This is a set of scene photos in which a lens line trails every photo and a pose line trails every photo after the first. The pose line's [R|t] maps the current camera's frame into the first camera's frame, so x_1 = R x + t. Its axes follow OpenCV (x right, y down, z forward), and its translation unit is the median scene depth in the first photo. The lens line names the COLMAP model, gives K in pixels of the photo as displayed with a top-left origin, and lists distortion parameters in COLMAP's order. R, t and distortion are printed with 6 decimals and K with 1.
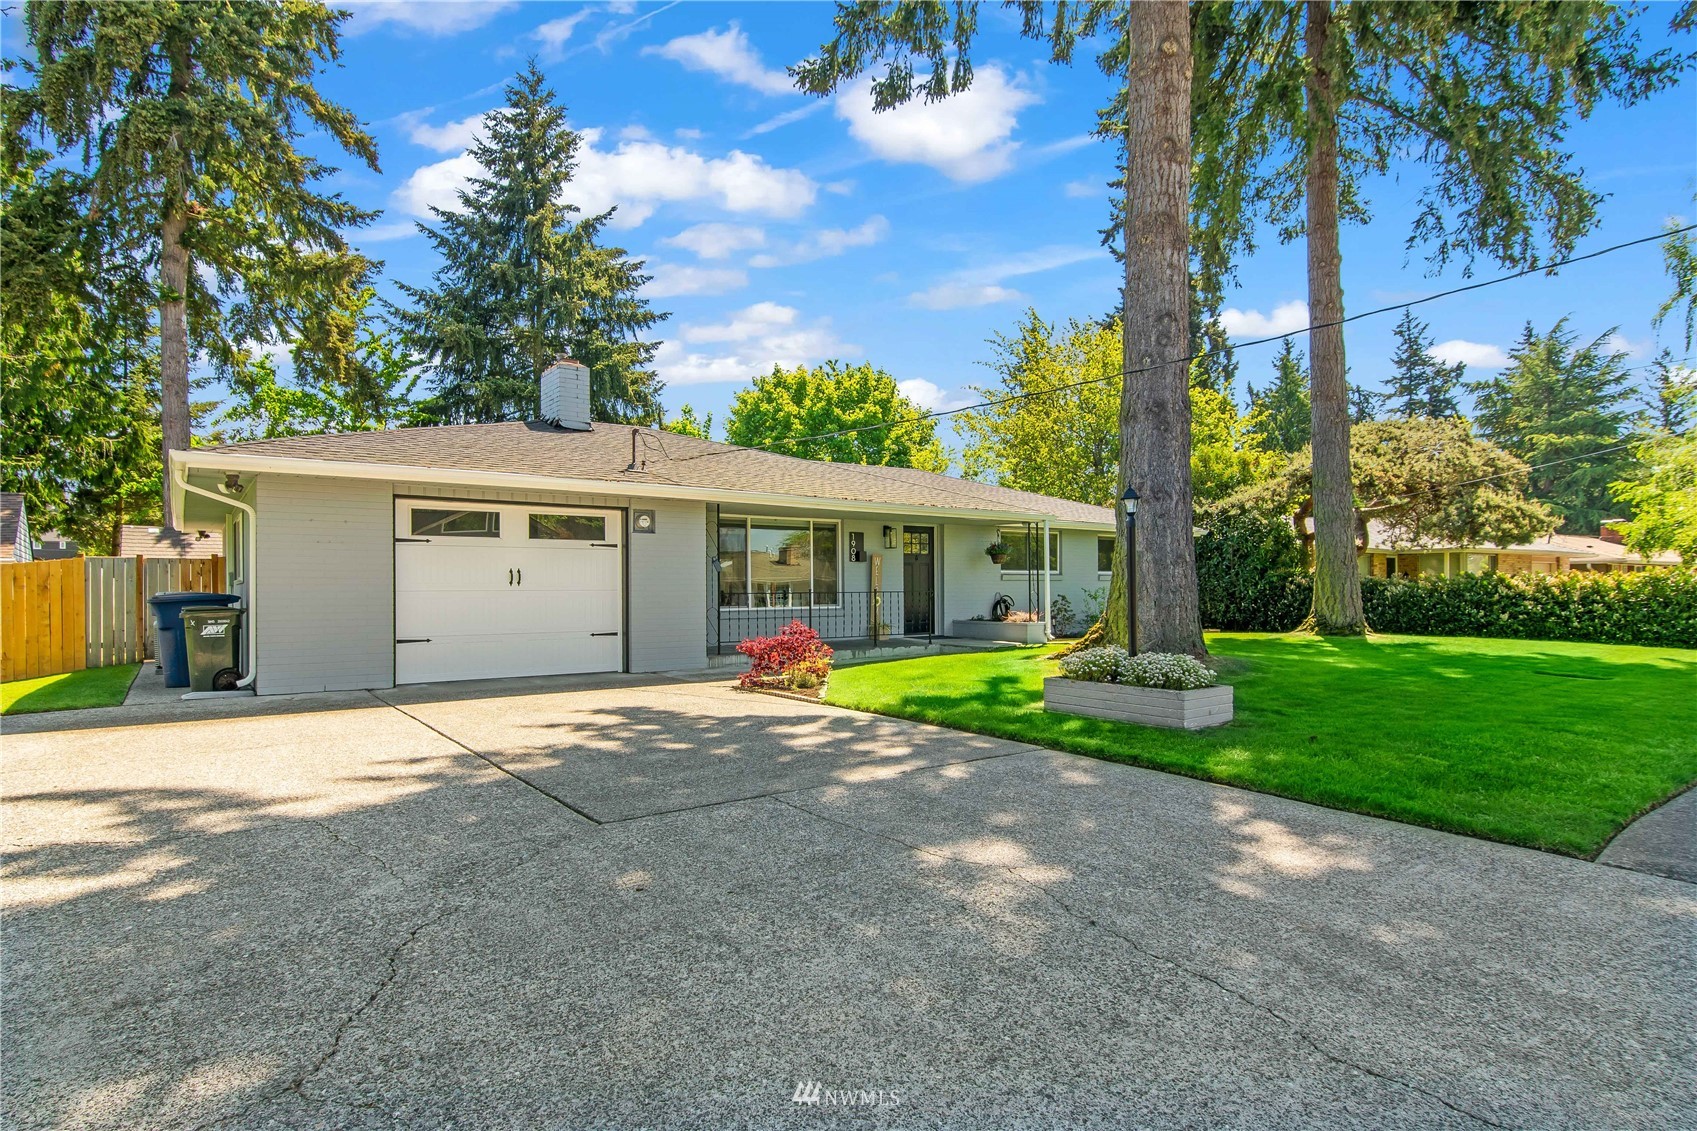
lens RADIAL K [[830.0, 0, 820.2], [0, 830.0, 578.9], [0, 0, 1]] dist [0.002299, 0.000321]
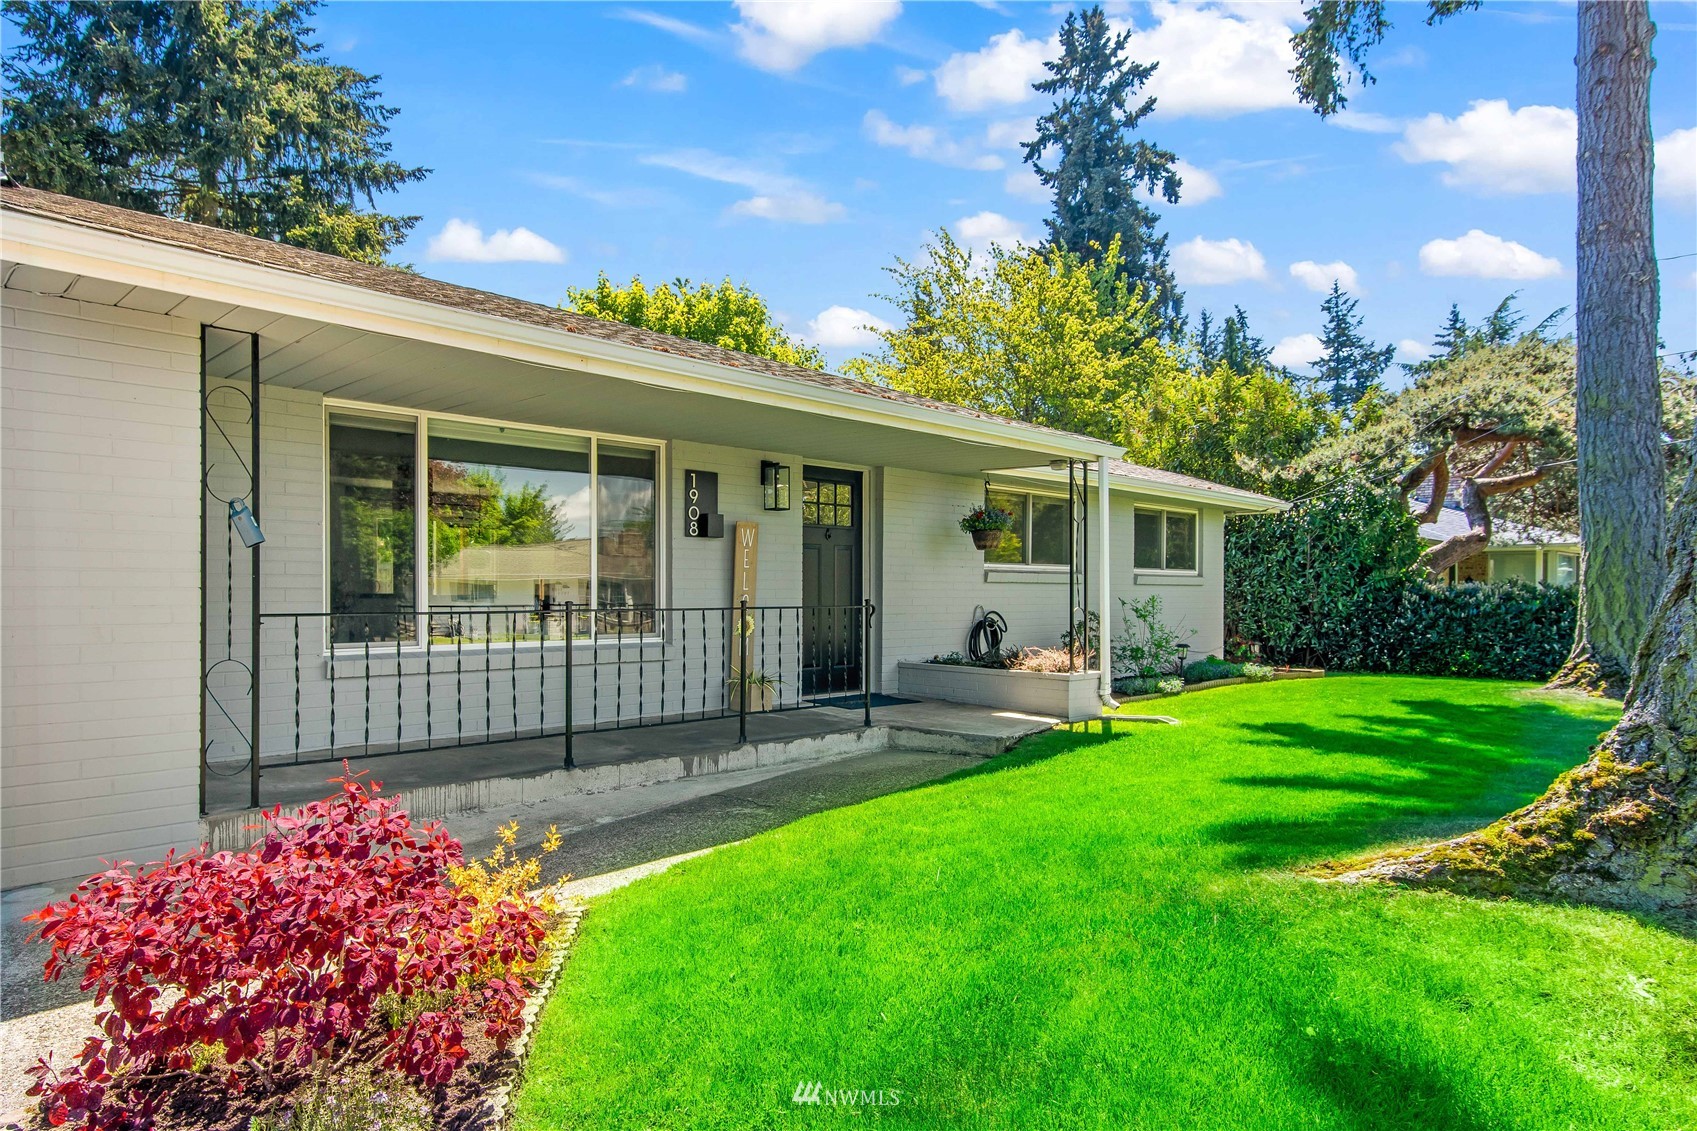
lens RADIAL K [[830.0, 0, 820.2], [0, 830.0, 578.9], [0, 0, 1]] dist [0.002299, 0.000321]
pose [[0.985351, 0.011577, 0.170143, 0.018038], [-0.011654, 0.999932, -0.000546, 0.000569], [-0.170138, -0.001444, 0.985419, 0.316702]]
